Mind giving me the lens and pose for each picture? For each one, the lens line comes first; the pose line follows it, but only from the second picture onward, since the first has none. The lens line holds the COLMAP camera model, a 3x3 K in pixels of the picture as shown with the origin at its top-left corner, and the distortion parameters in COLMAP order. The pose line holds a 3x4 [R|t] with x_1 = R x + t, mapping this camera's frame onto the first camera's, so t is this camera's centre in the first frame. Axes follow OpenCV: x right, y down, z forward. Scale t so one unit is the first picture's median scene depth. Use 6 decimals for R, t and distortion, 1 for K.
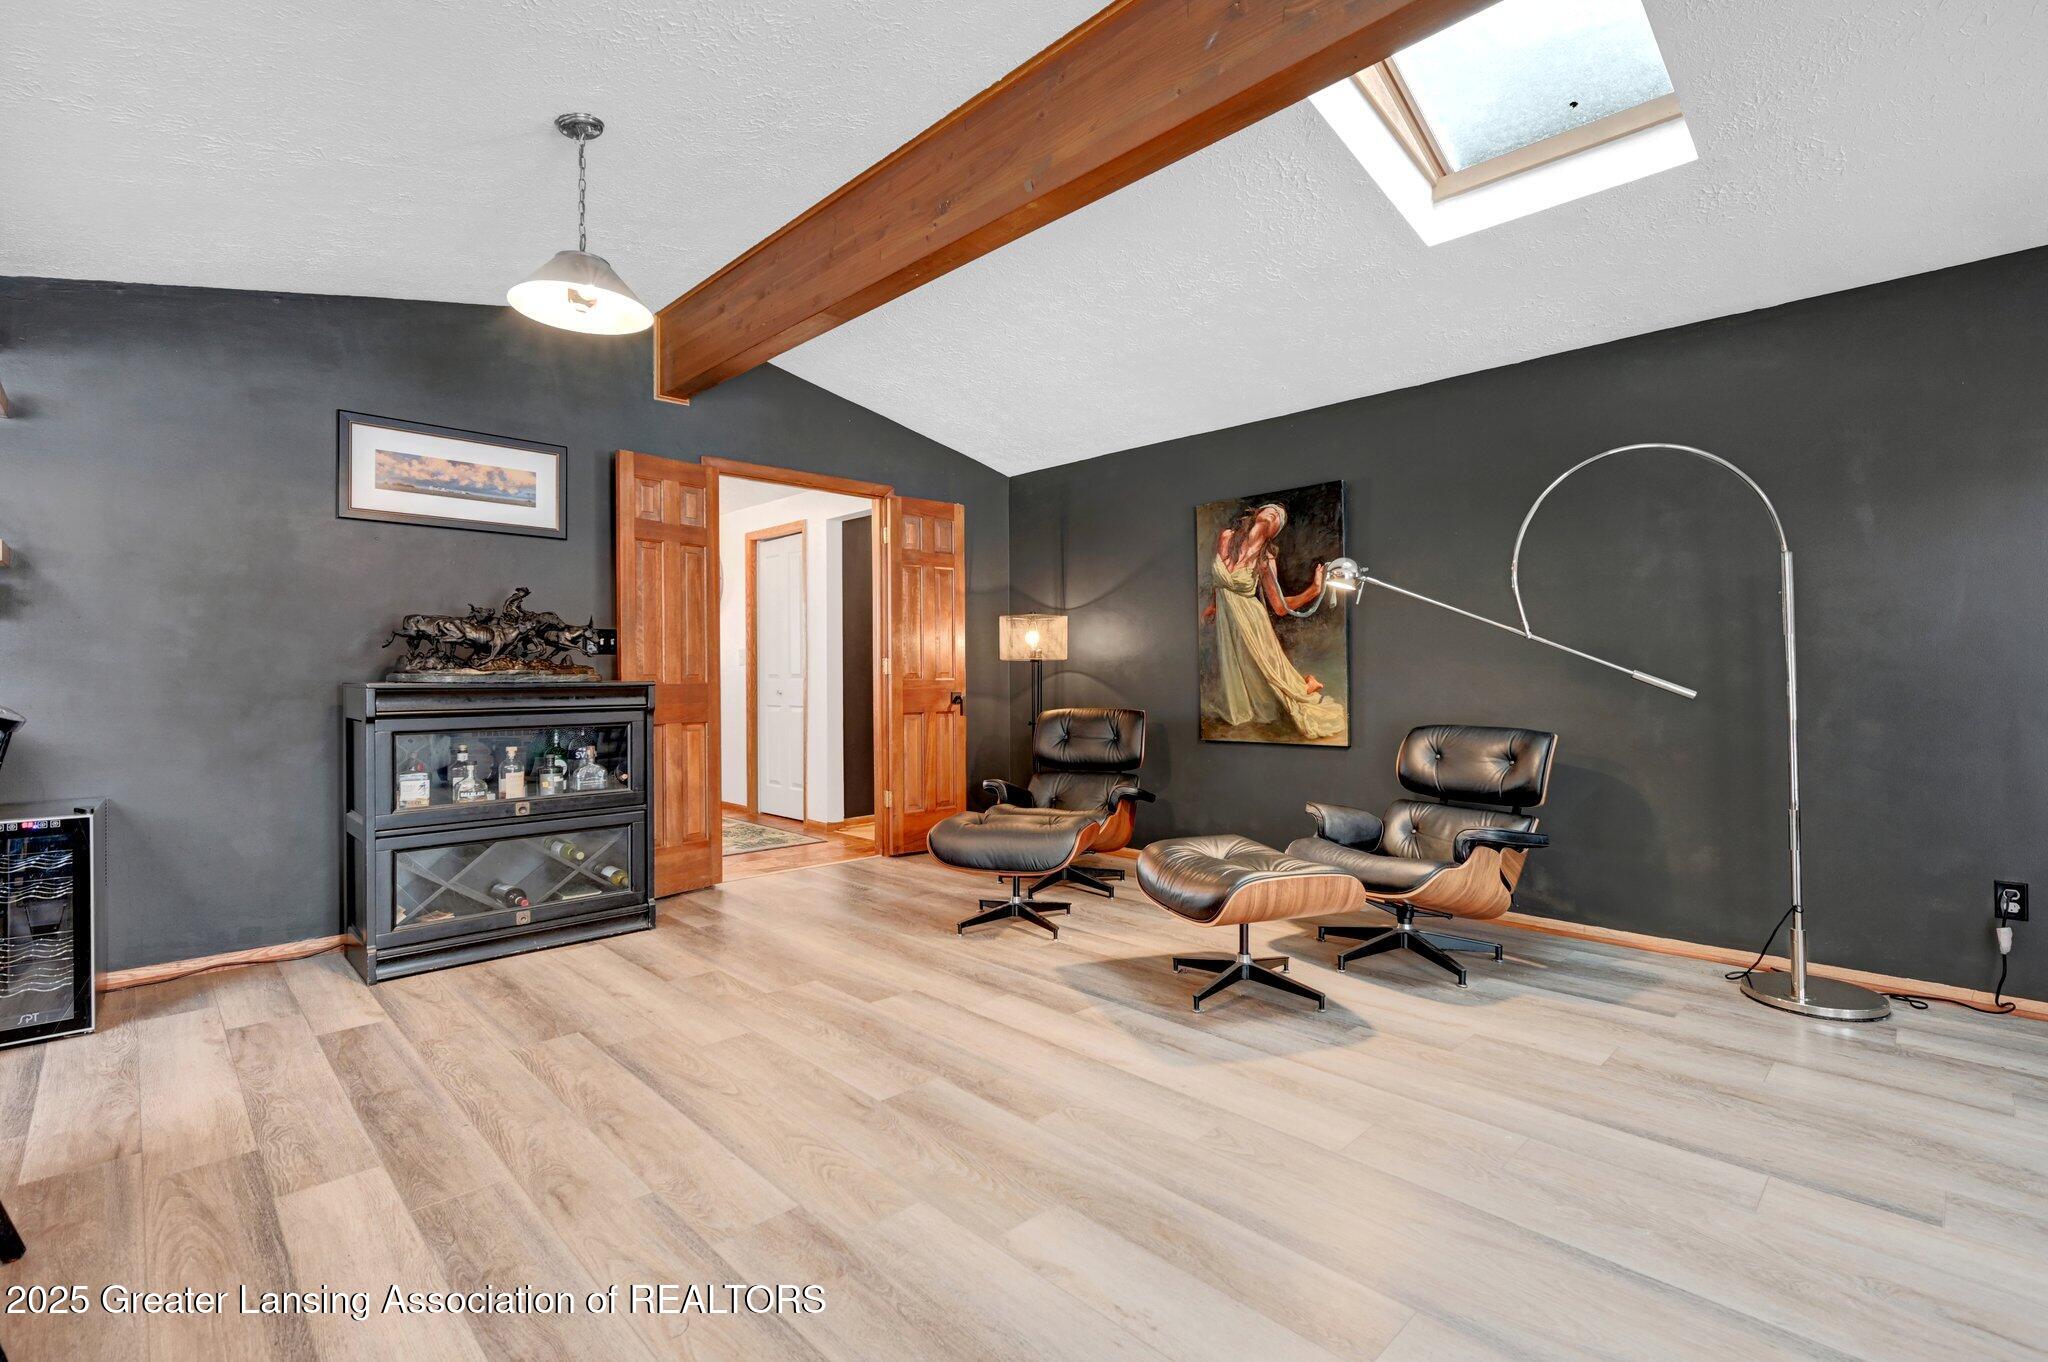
lens RADIAL K [[932.2, 0, 1043.7], [0, 932.2, 676.3], [0, 0, 1]] dist [-0.005275, 0.001383]
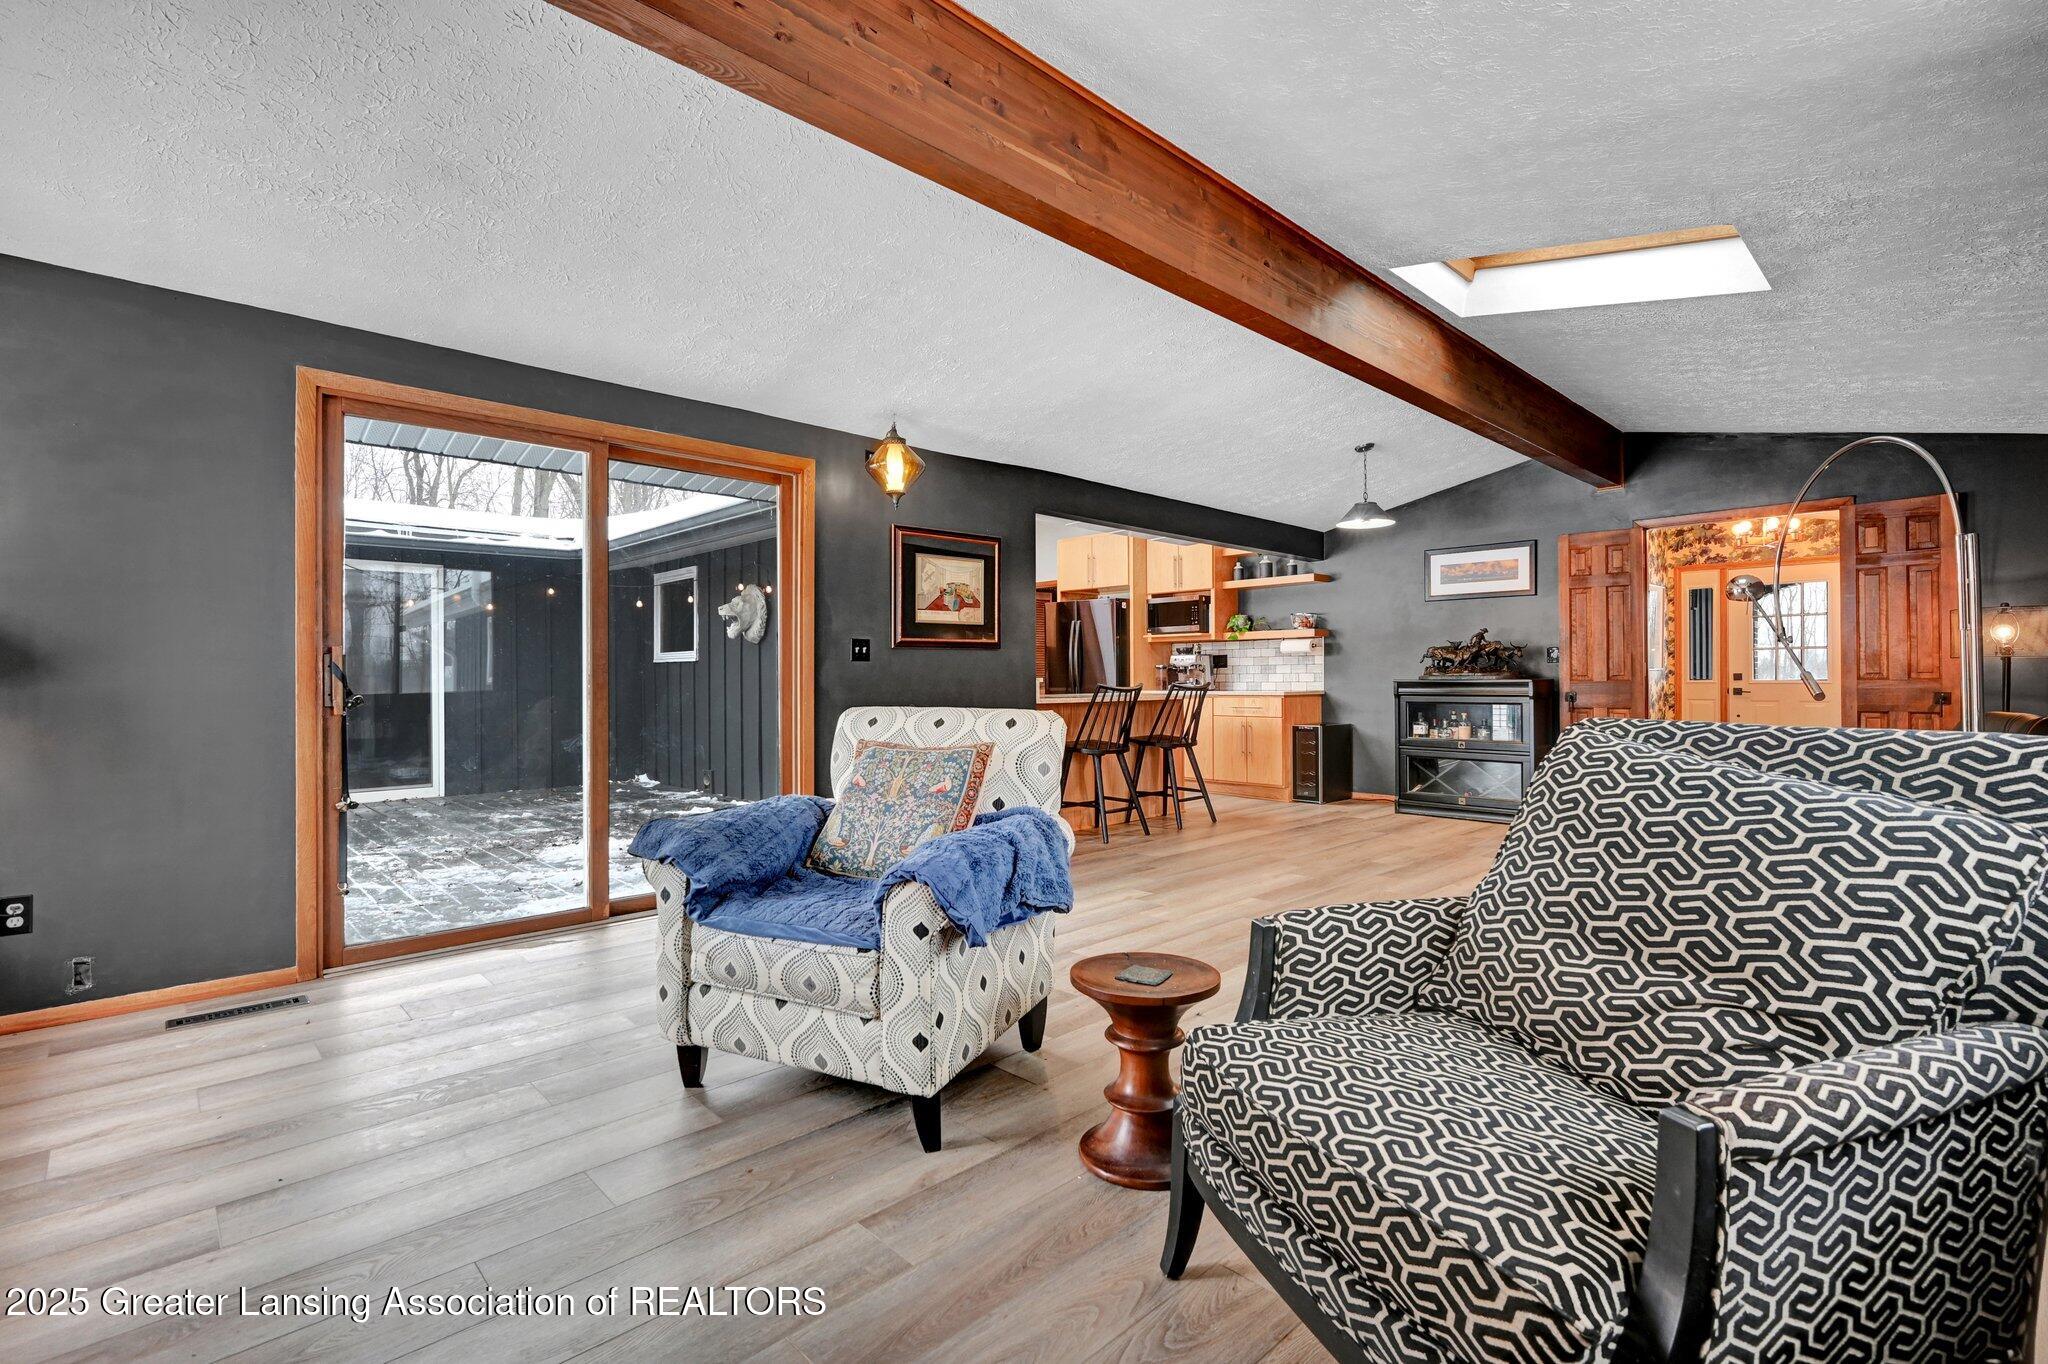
lens RADIAL K [[932.2, 0, 1029.3], [0, 932.2, 682.3], [0, 0, 1]] dist [-0.005275, 0.001383]
pose [[0.042730, 0.001235, -0.999086, 1.259270], [0.003969, 0.999991, 0.001406, 0.003757], [0.999079, -0.004026, 0.042725, 0.026531]]
